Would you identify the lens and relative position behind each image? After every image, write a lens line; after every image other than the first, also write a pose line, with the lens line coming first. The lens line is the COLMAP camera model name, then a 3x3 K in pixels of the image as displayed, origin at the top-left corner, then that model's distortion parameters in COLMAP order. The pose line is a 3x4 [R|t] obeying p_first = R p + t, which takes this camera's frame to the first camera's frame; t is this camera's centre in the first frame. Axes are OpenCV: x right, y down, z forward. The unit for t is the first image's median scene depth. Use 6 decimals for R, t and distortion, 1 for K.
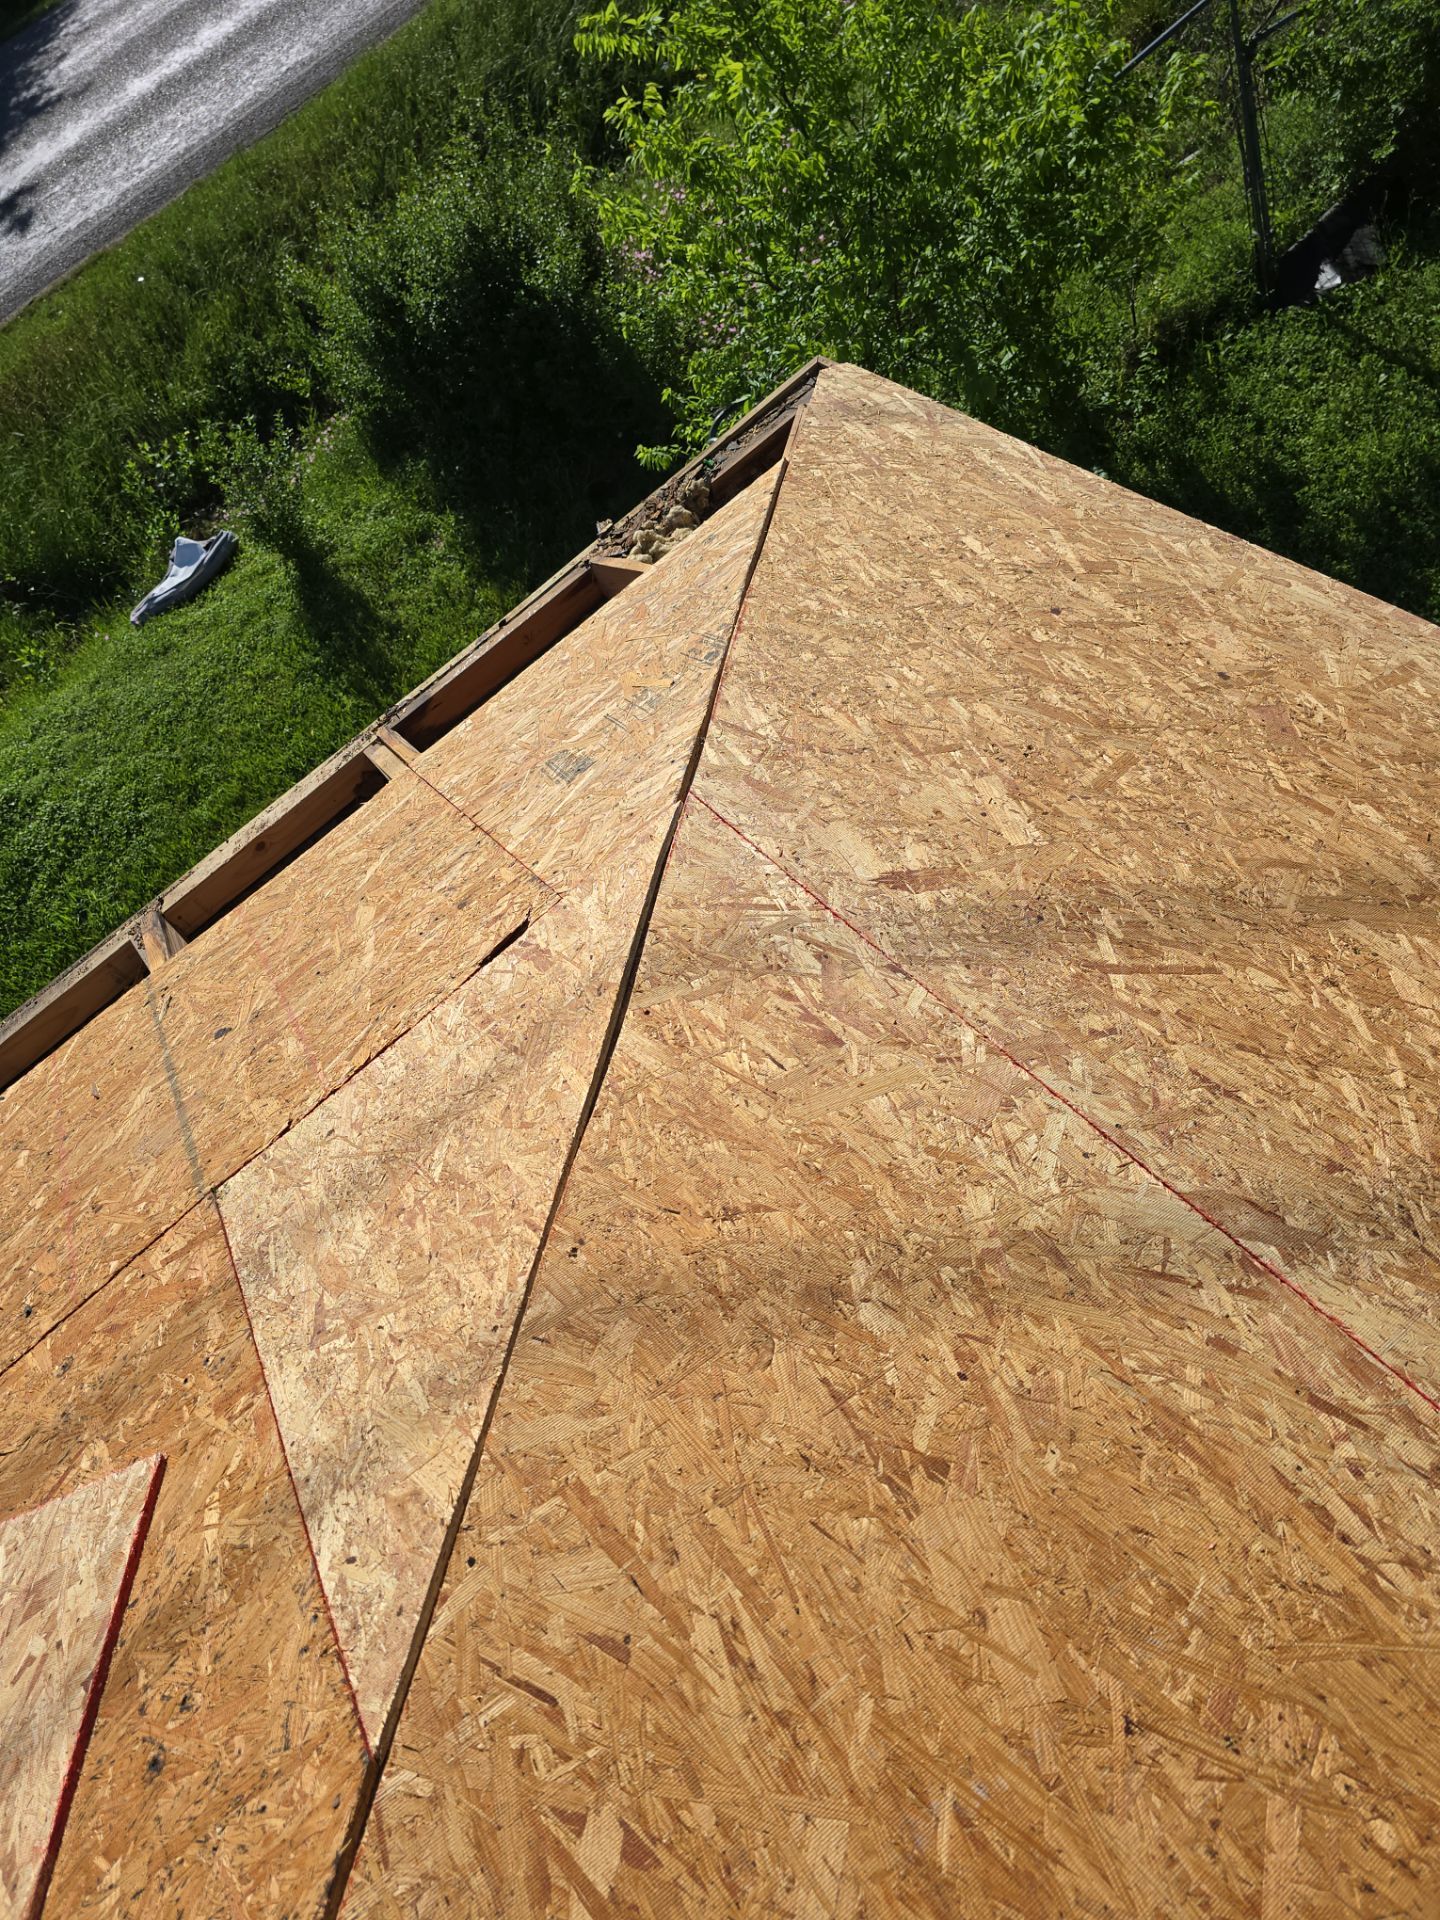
lens RADIAL K [[1279.2, 0, 720.0], [0, 1279.2, 960.0], [0, 0, 1]] dist [0.059676, -0.052002]
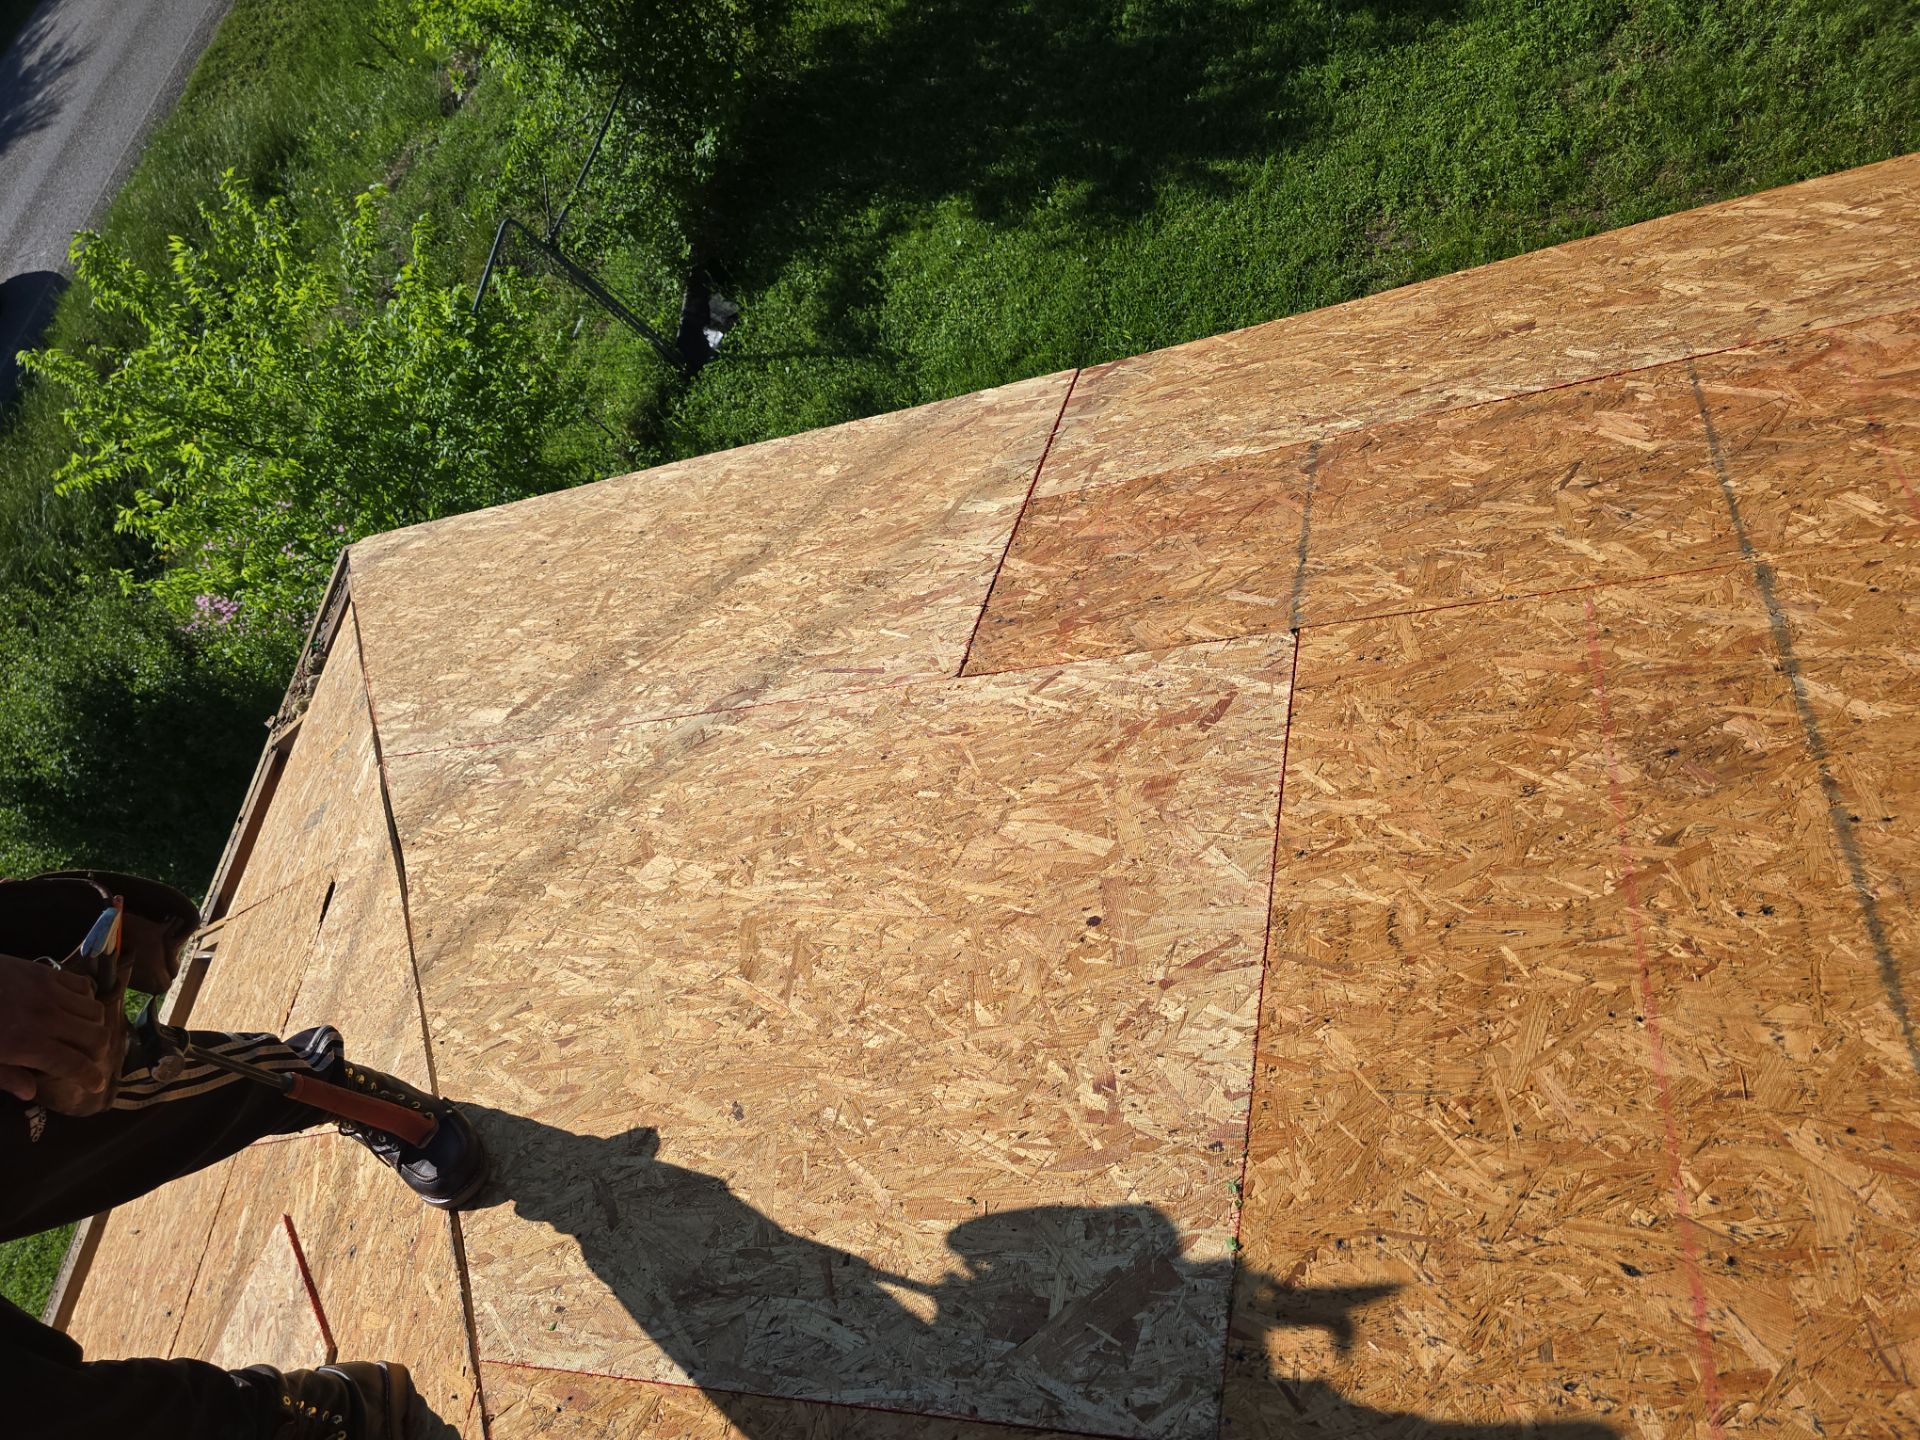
lens RADIAL K [[1279.2, 0, 960.0], [0, 1279.2, 720.0], [0, 0, 1]] dist [0.059676, -0.052002]
pose [[0.745425, -0.585077, 0.319415, 0.008849], [0.649322, 0.745684, -0.149456, 0.188022], [-0.150739, 0.318811, 0.935755, -0.213255]]
